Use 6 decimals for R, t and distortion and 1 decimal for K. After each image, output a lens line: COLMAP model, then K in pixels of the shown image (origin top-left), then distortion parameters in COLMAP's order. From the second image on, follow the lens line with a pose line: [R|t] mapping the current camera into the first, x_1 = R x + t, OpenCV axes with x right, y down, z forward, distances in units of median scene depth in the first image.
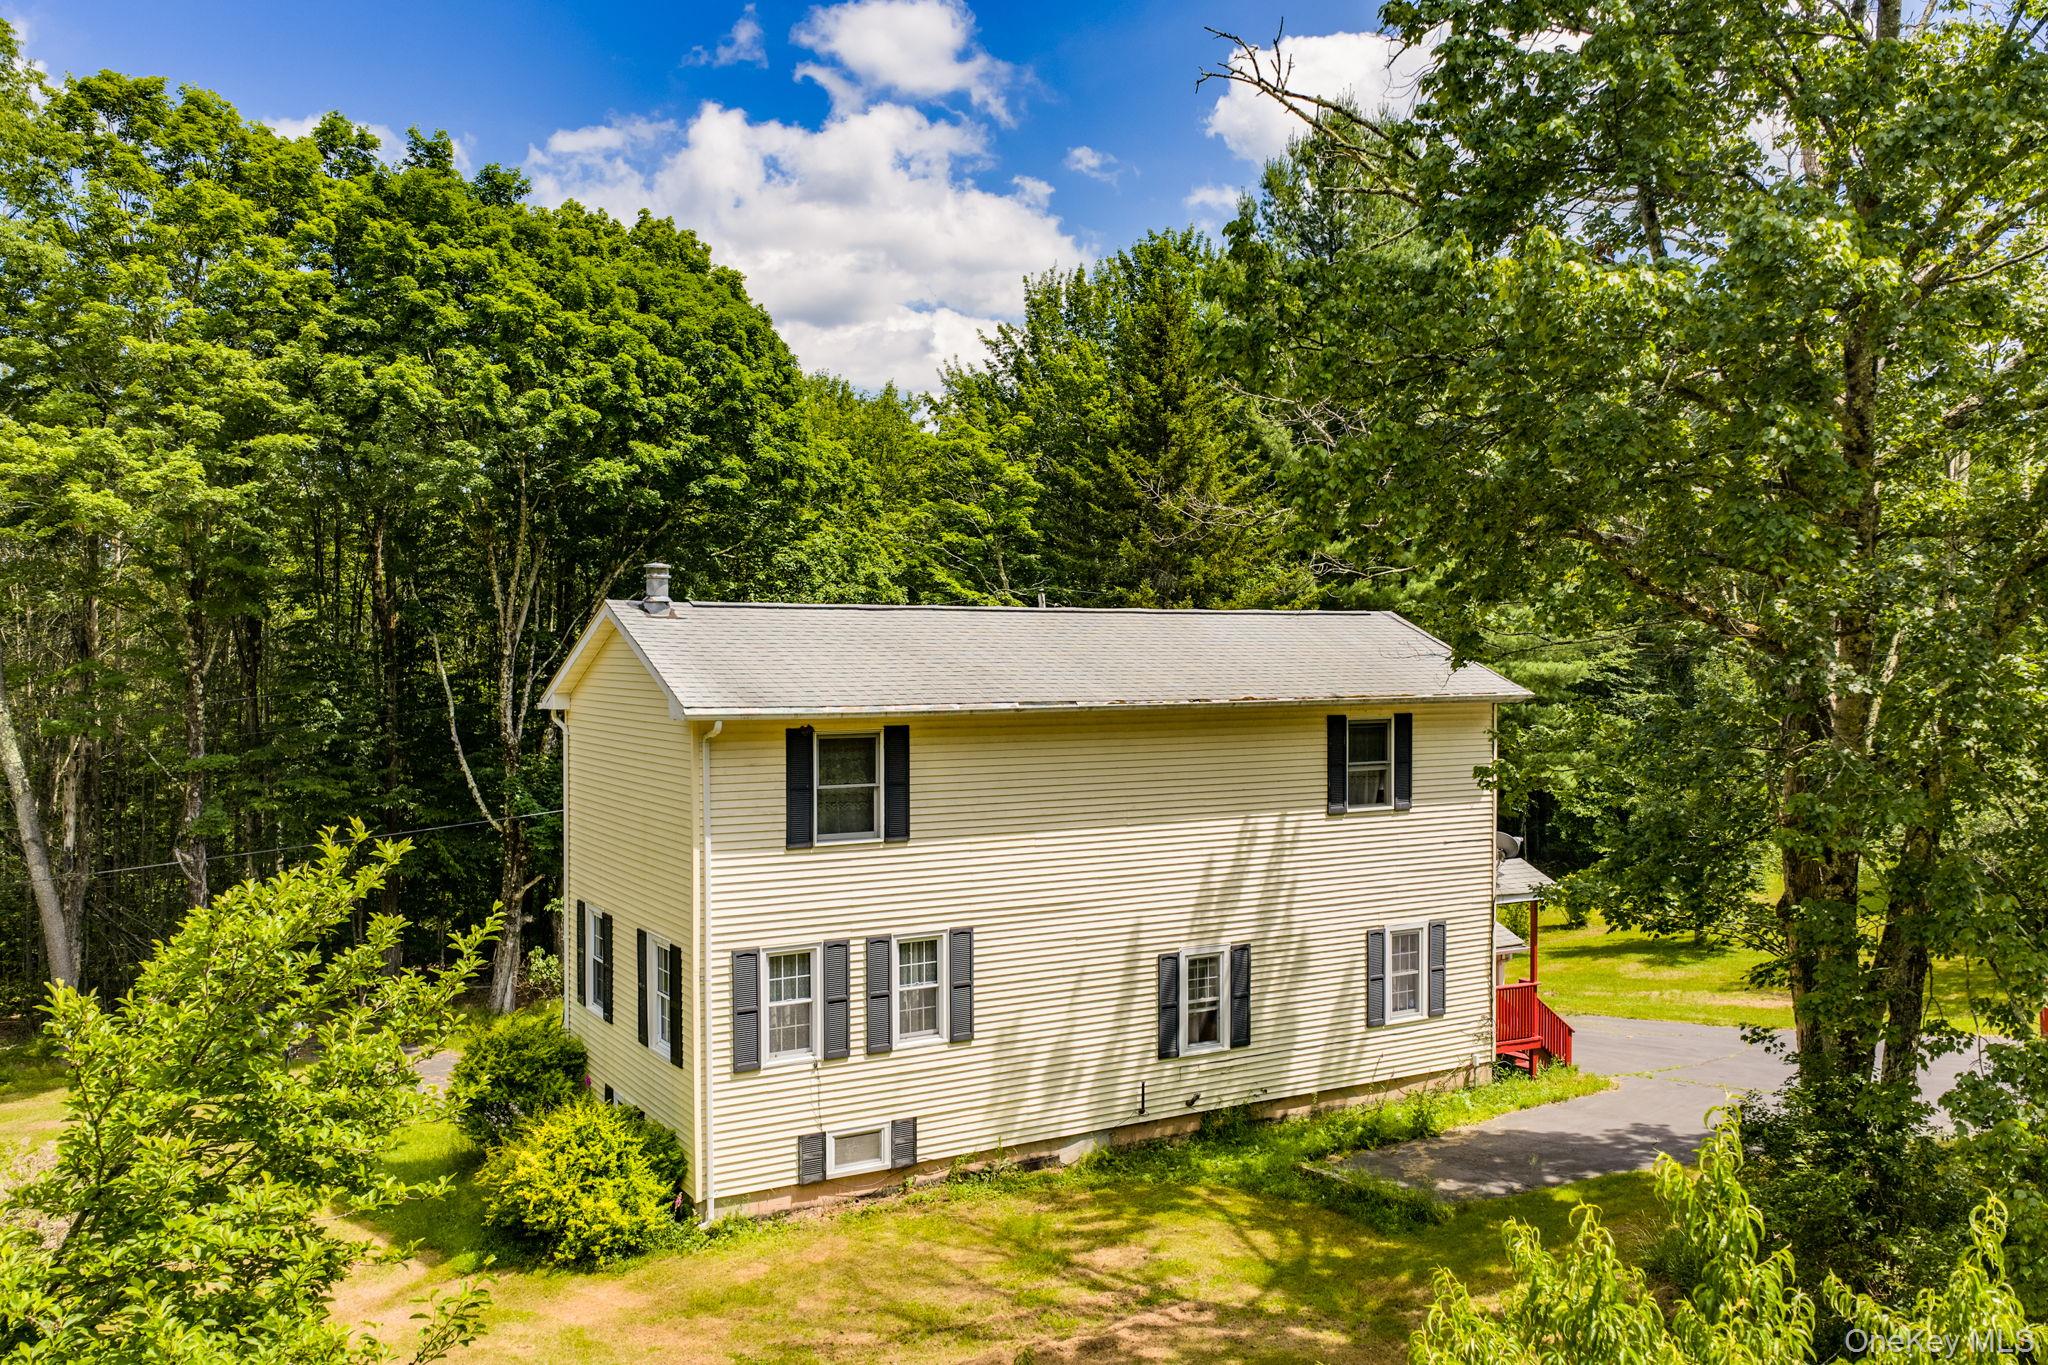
lens RADIAL K [[1684.5, 0, 1021.3], [0, 1684.5, 678.2], [0, 0, 1]] dist [-0.014723, 0.002930]
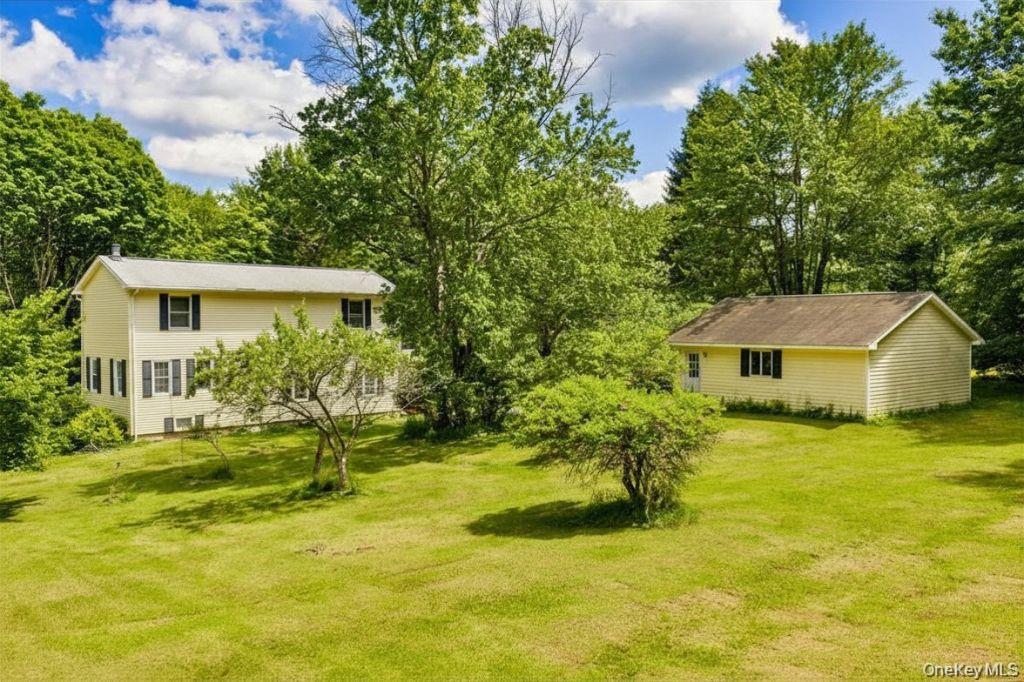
lens RADIAL K [[842.3, 0, 507.8], [0, 842.3, 341.0], [0, 0, 1]] dist [-0.014723, 0.002930]
pose [[0.968991, -0.008103, 0.246962, 0.060939], [0.008056, 0.999967, 0.001203, 0.067993], [-0.246964, 0.000823, 0.969024, -0.406686]]
